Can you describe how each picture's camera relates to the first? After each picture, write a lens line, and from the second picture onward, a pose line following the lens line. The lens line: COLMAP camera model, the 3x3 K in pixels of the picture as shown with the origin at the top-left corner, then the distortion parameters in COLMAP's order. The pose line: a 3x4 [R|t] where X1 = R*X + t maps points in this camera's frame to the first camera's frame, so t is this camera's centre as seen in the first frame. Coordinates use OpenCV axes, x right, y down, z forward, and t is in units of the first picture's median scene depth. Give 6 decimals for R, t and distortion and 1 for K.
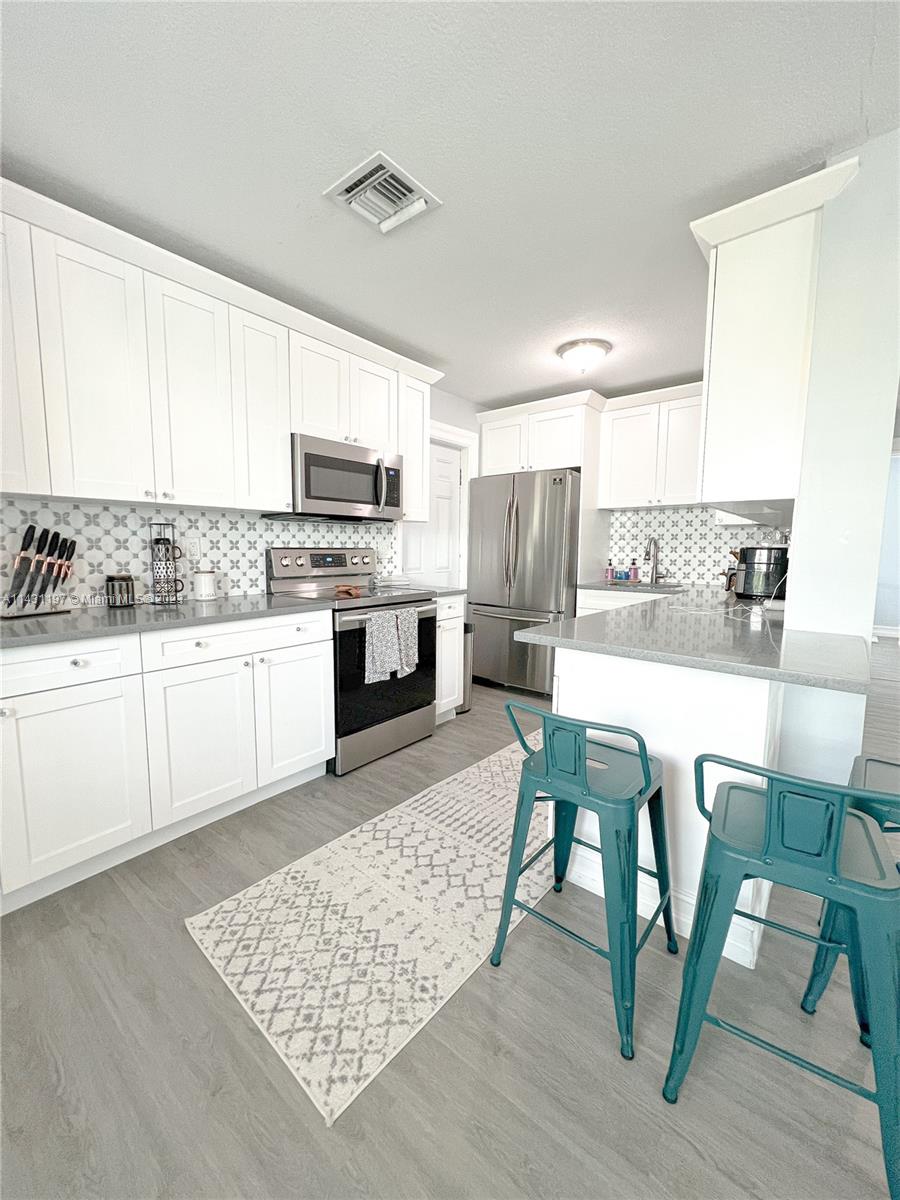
lens RADIAL K [[480.7, 0, 452.5], [0, 480.7, 597.8], [0, 0, 1]] dist [-0.006450, 0.005071]
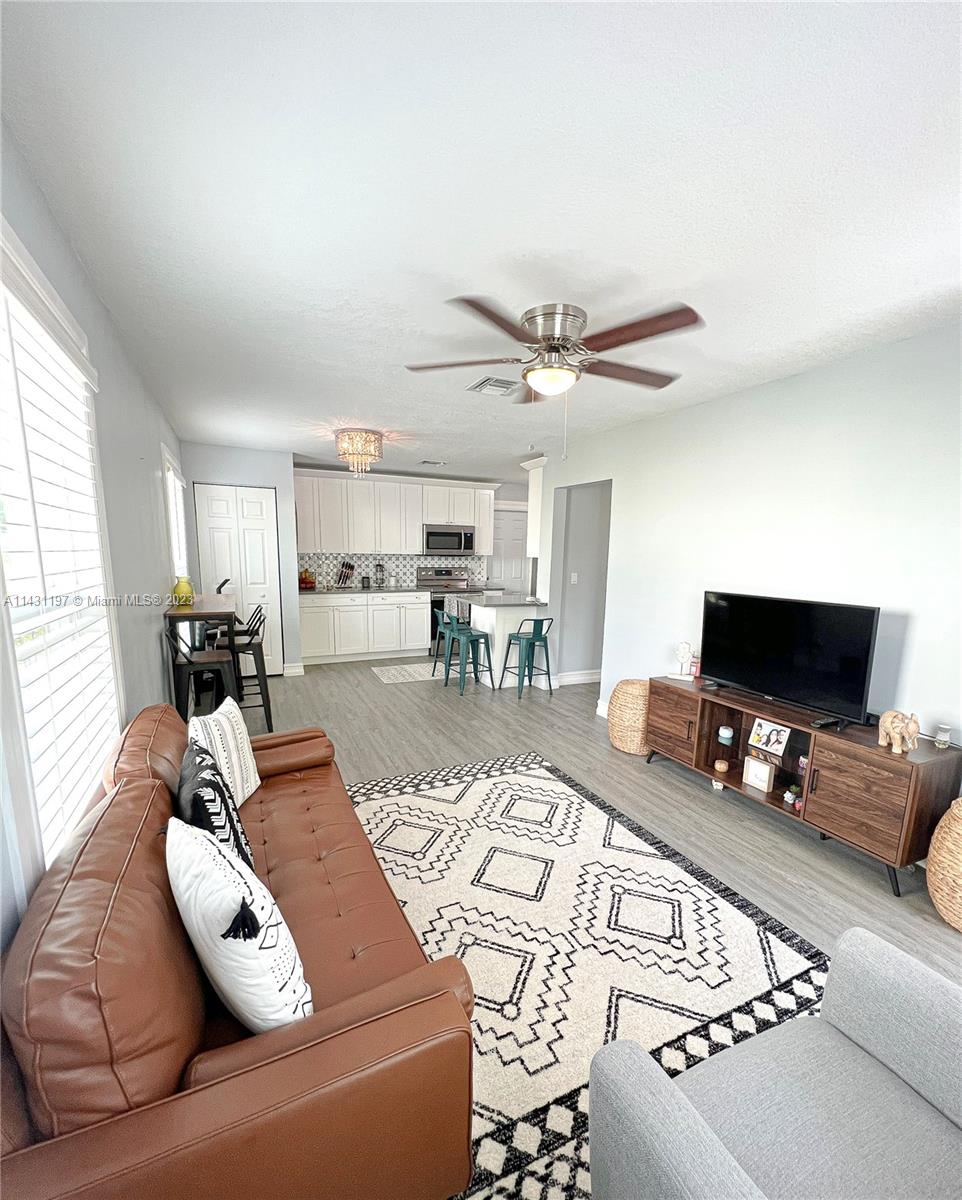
lens RADIAL K [[513.4, 0, 483.8], [0, 513.4, 637.5], [0, 0, 1]] dist [-0.001079, -0.000092]
pose [[0.902265, 0.077494, -0.424161, 1.360932], [-0.054265, 0.996303, 0.066593, 0.078690], [0.427753, -0.037067, 0.903135, -1.600076]]
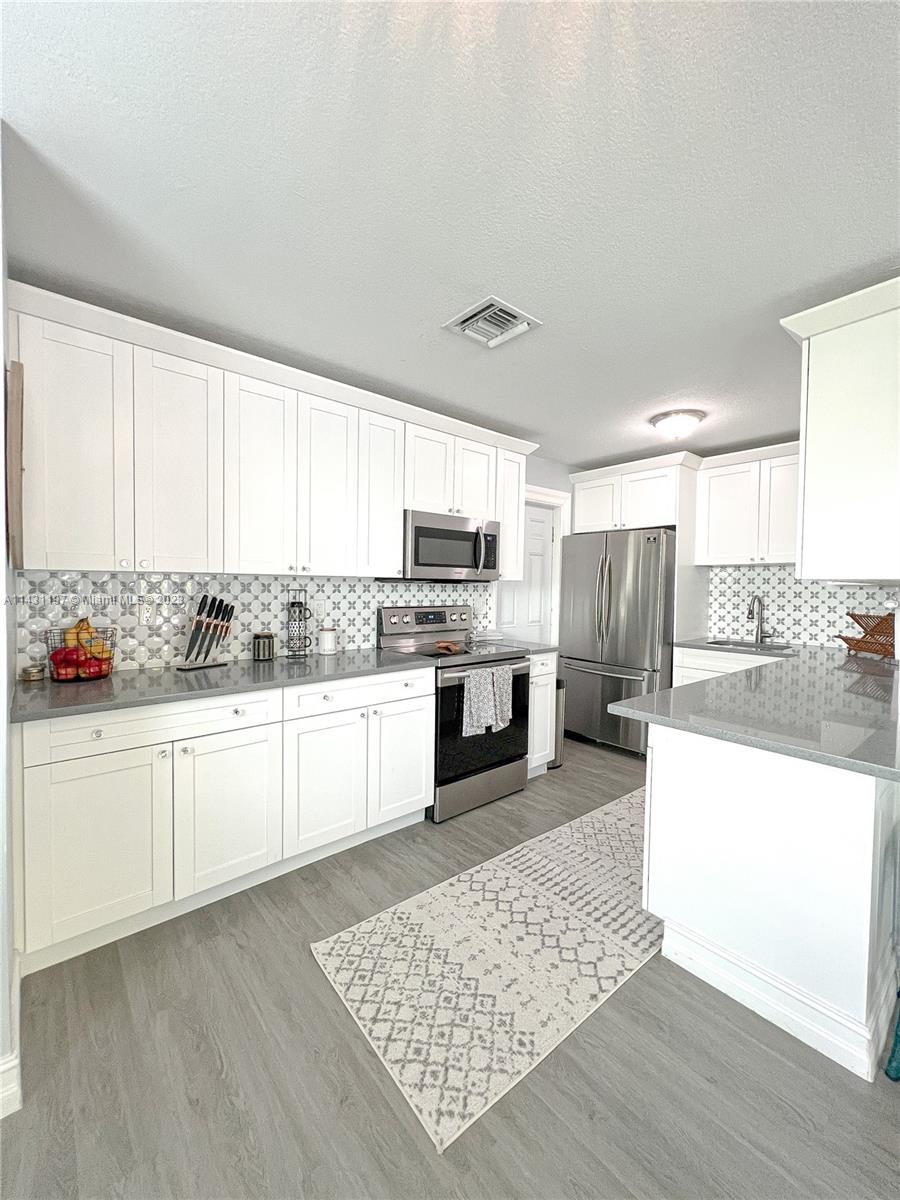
lens RADIAL K [[480.7, 0, 452.5], [0, 480.7, 597.8], [0, 0, 1]] dist [-0.006450, 0.005071]
pose [[0.983490, 0.009999, -0.180687, -0.015471], [-0.024681, 0.996554, -0.079191, -0.051270], [0.179272, 0.082343, 0.980347, -0.093400]]
